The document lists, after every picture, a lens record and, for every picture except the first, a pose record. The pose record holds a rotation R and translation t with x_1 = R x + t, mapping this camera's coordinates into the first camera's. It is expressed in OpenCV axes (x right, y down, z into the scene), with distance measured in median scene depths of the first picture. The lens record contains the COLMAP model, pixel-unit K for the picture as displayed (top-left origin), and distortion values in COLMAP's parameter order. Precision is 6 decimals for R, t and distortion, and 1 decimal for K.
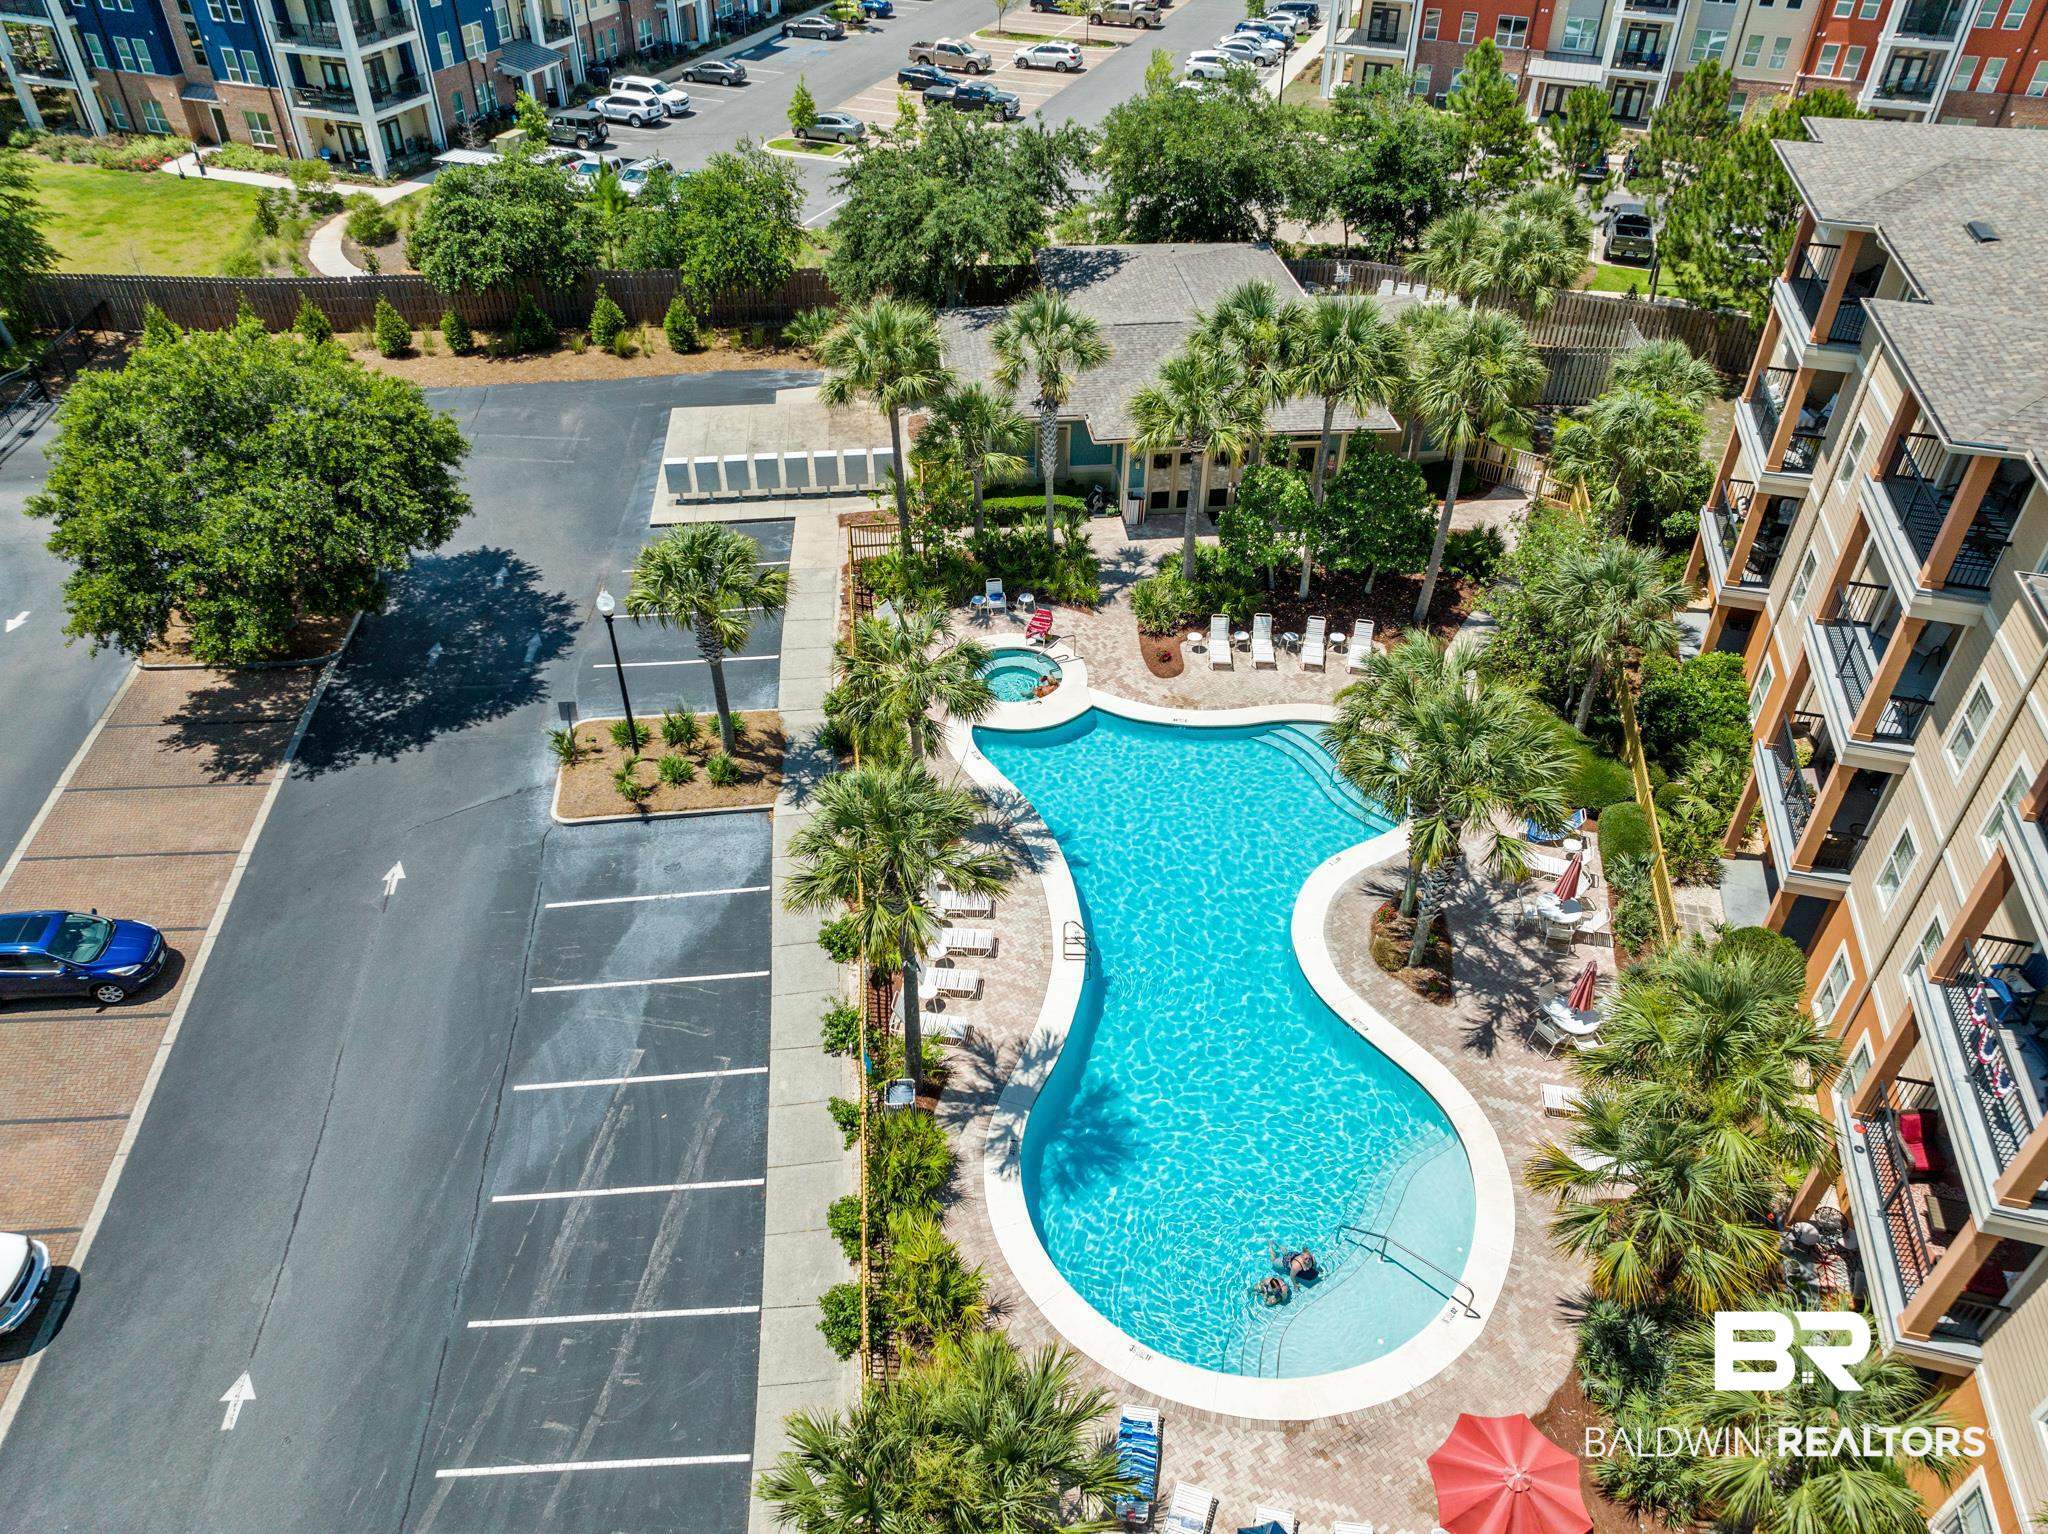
lens RADIAL K [[1418.5, 0, 1048.2], [0, 1418.5, 767.9], [0, 0, 1]] dist [-0.020001, -0.002499]
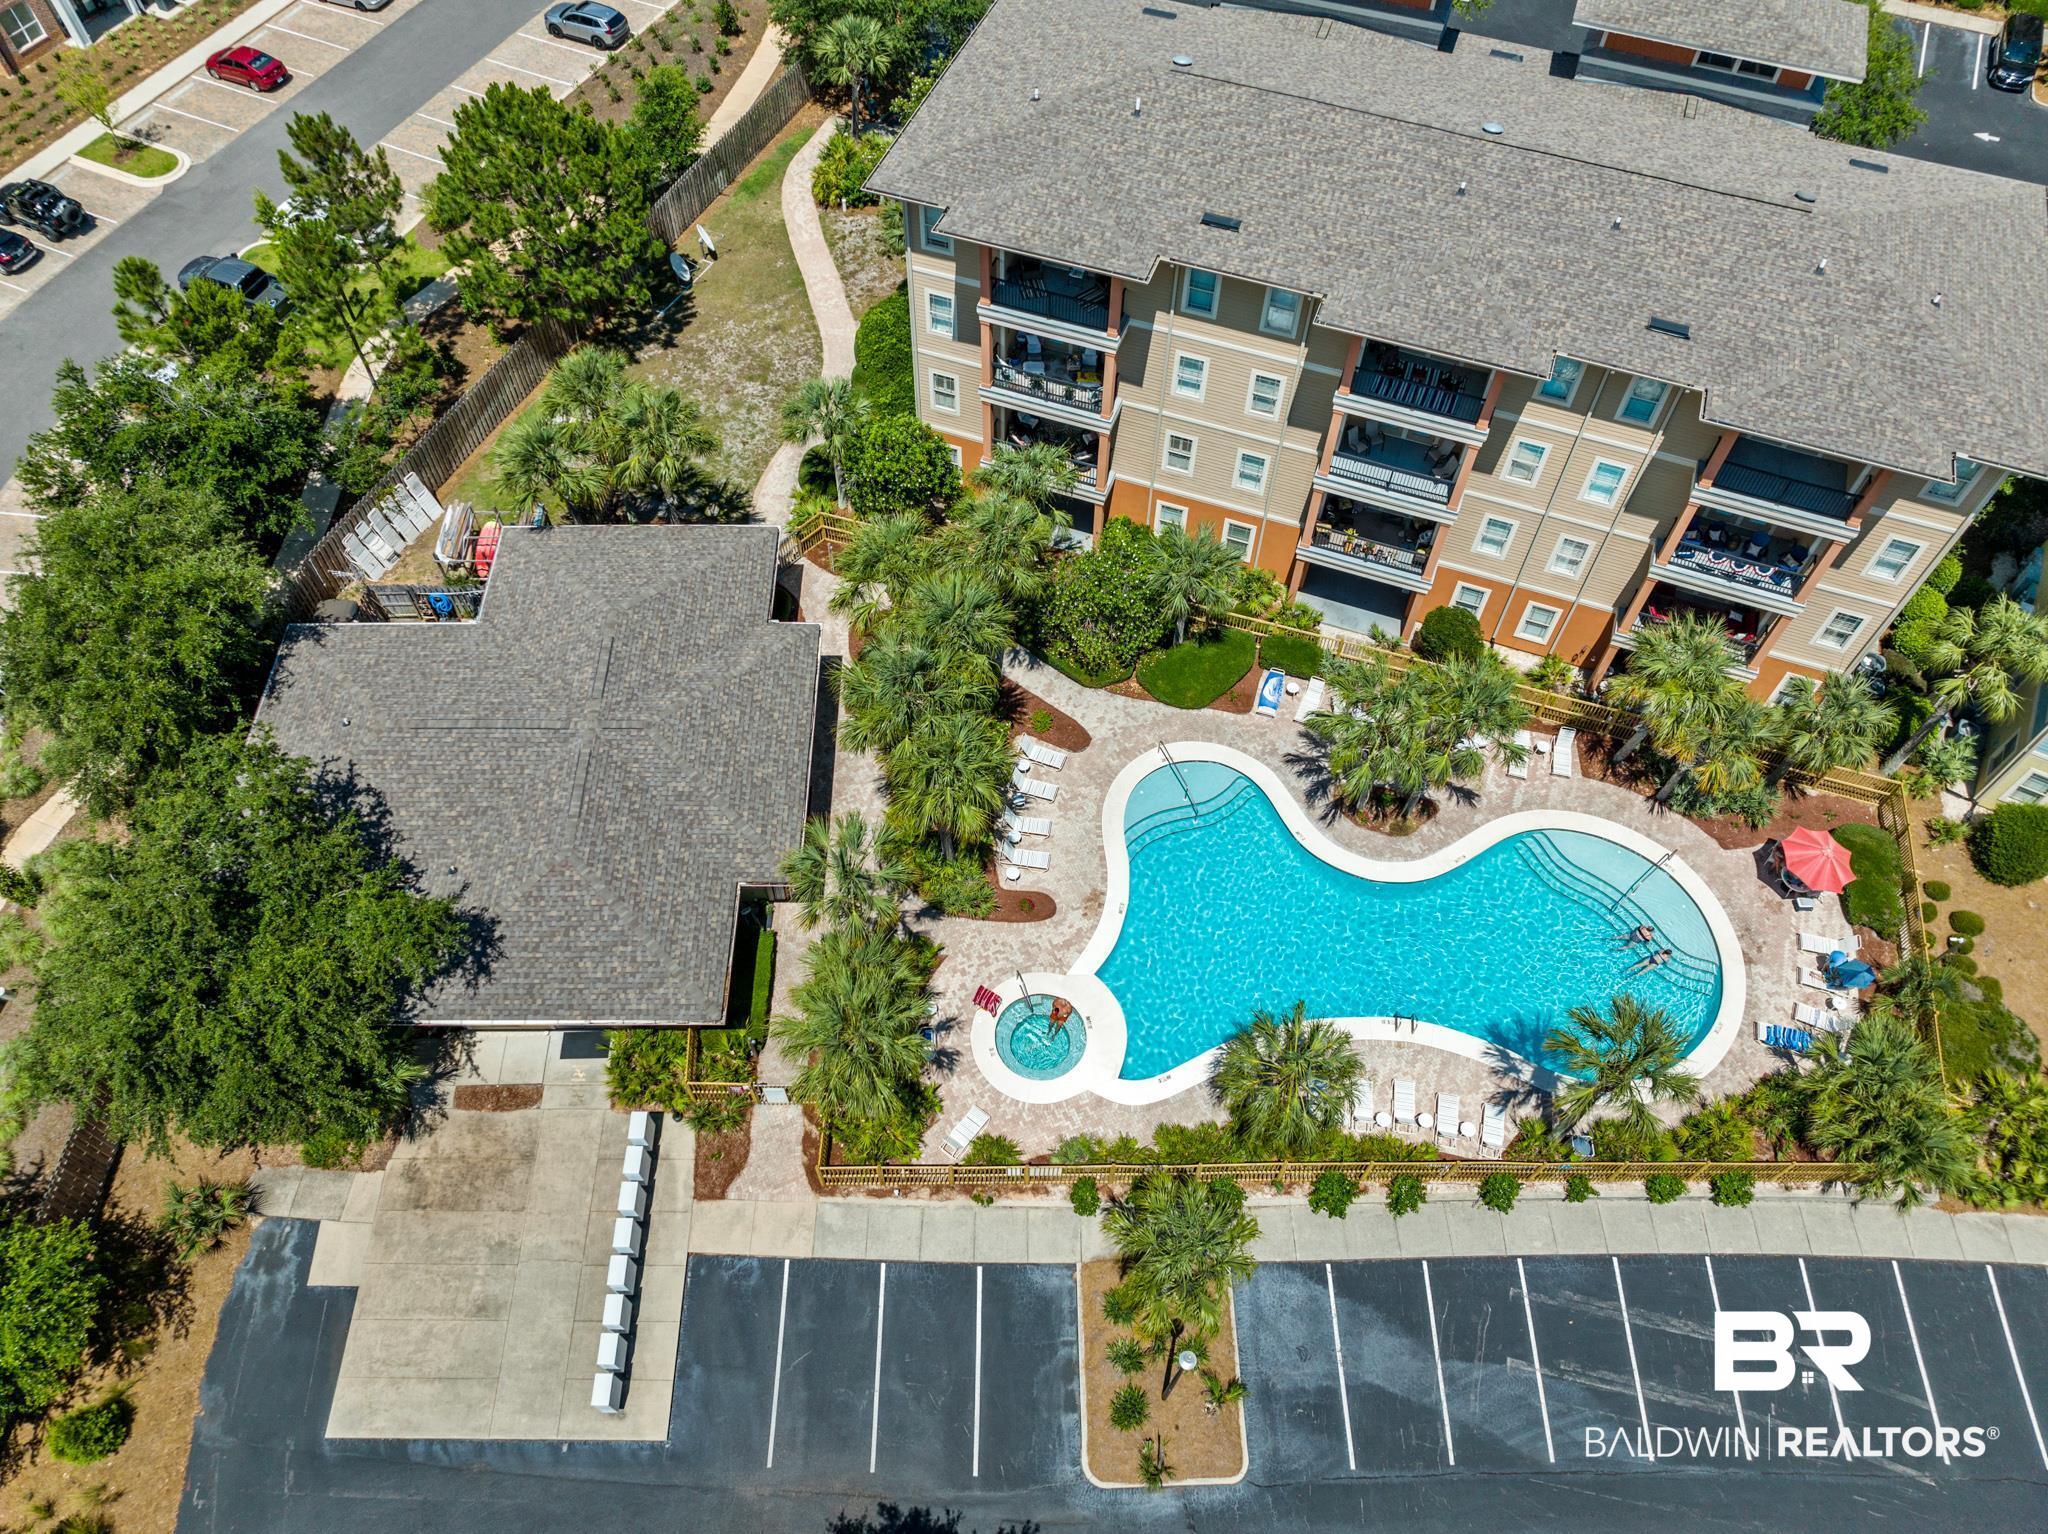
lens RADIAL K [[1425.3, 0, 1048.5], [0, 1425.3, 772.3], [0, 0, 1]] dist [-0.032893, 0.000694]
pose [[0.110518, -0.832286, 0.543217, -0.419593], [0.616293, 0.486186, 0.619521, -0.785195], [-0.779723, 0.266313, 0.566665, 0.338021]]
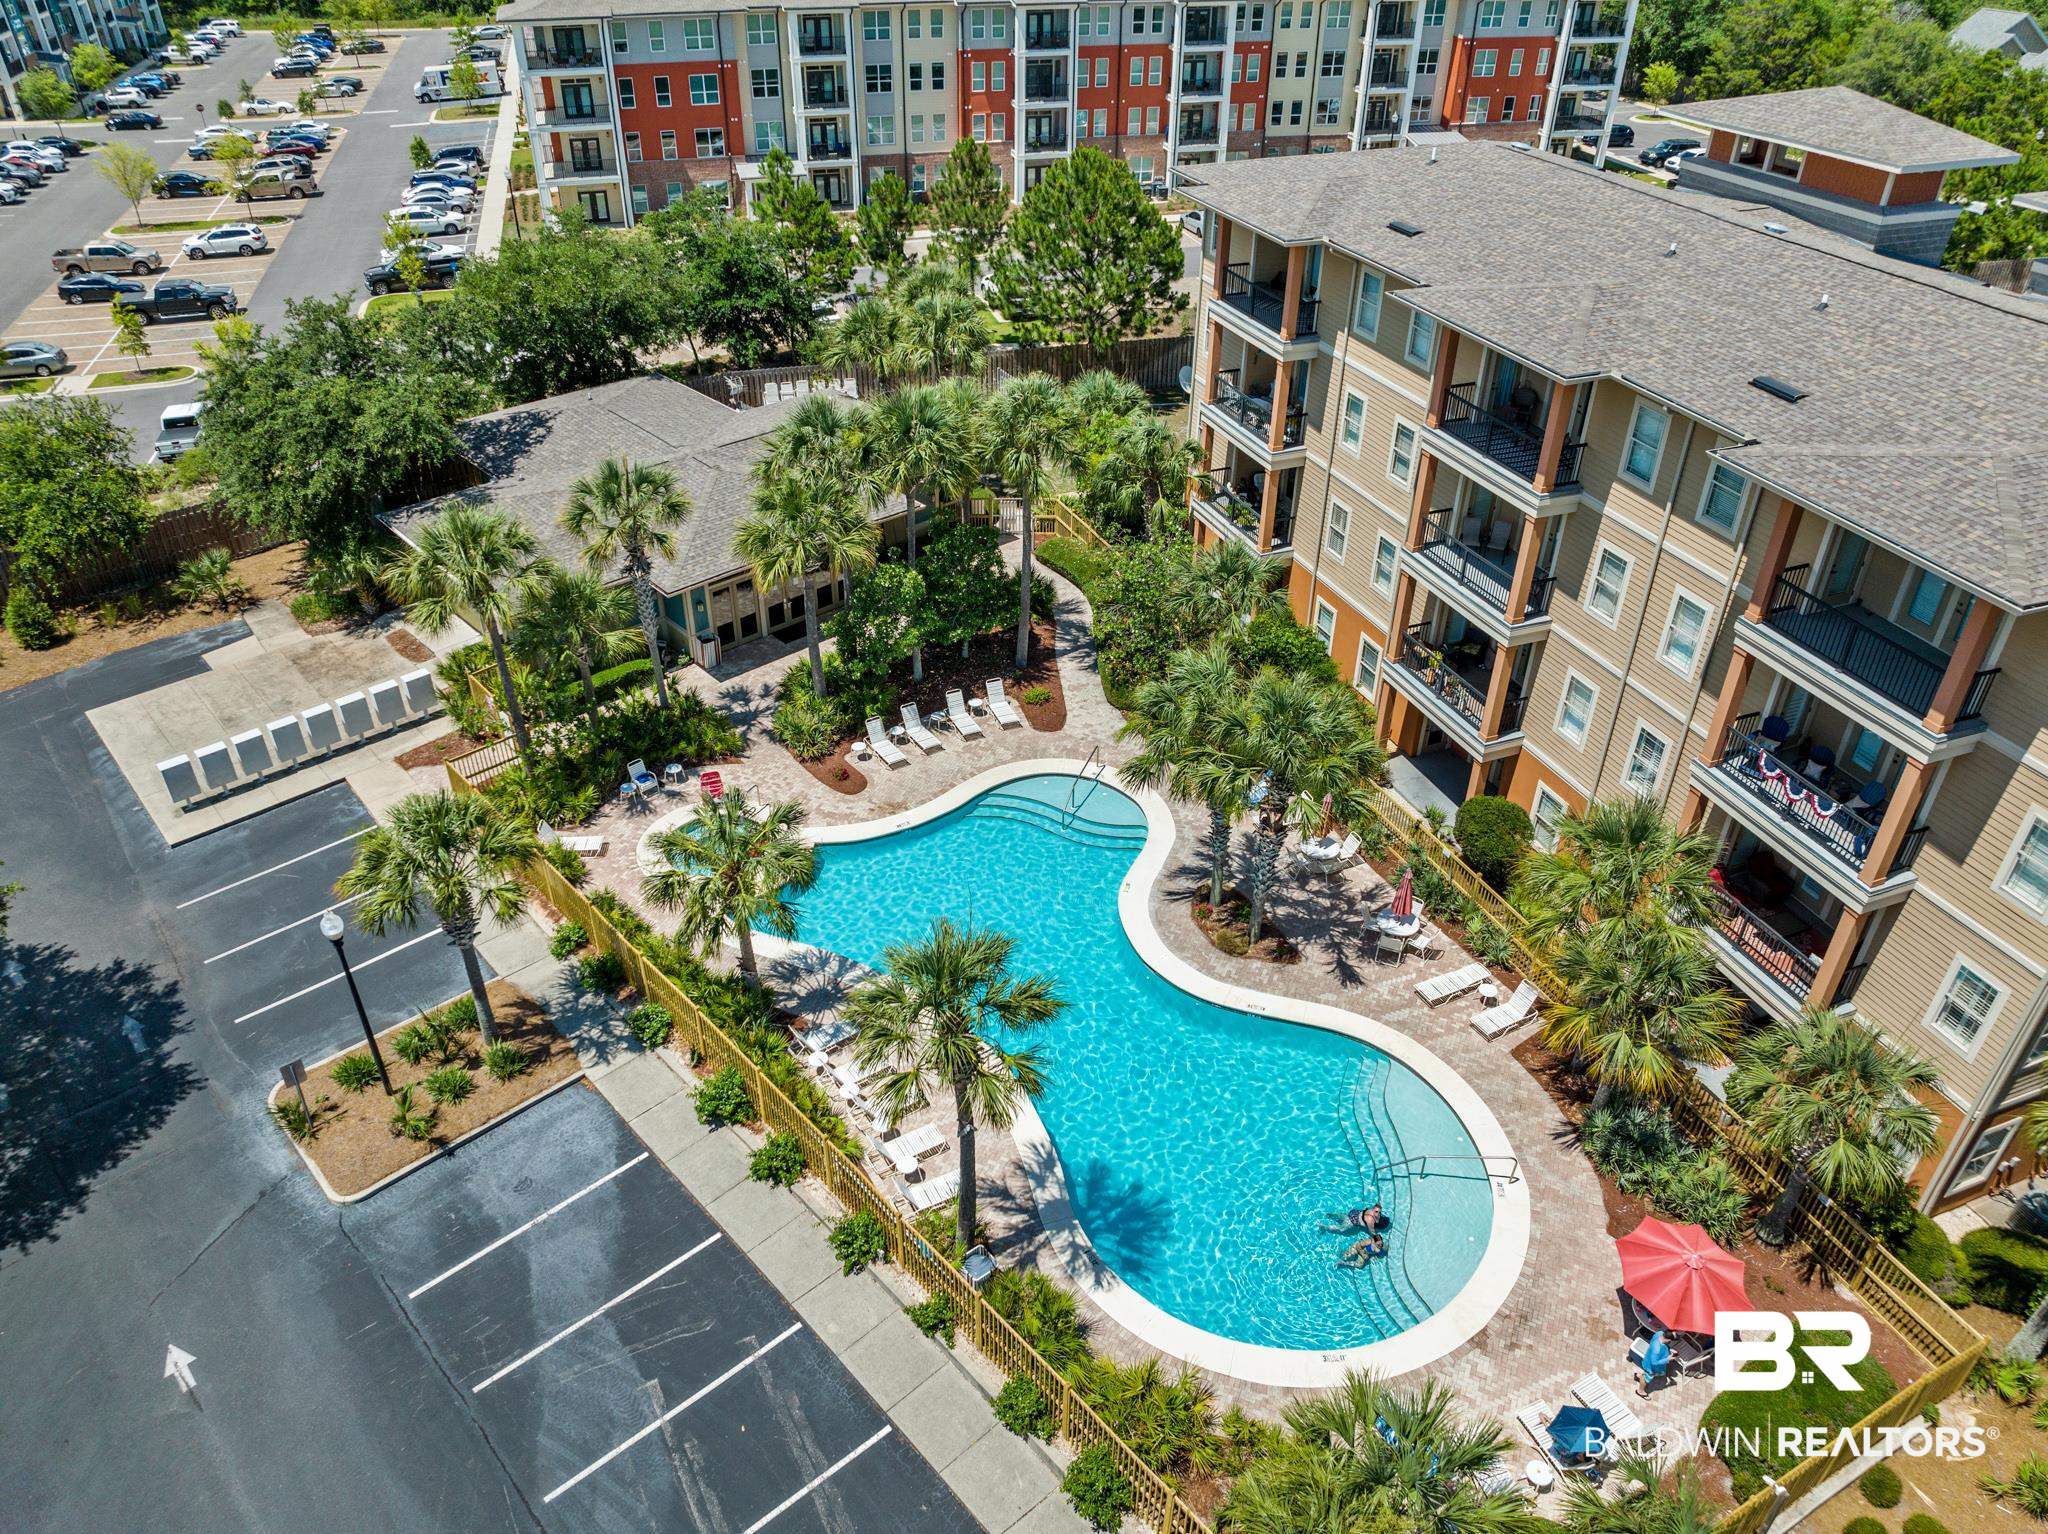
lens RADIAL K [[1421.0, 0, 1024.0], [0, 1421.0, 767.0], [0, 0, 1]] dist [-0.025346, -0.004158]
pose [[0.816128, -0.334166, 0.471453, -0.276870], [0.366001, 0.930257, 0.025786, -0.061731], [-0.447189, 0.151508, 0.881514, 0.067159]]
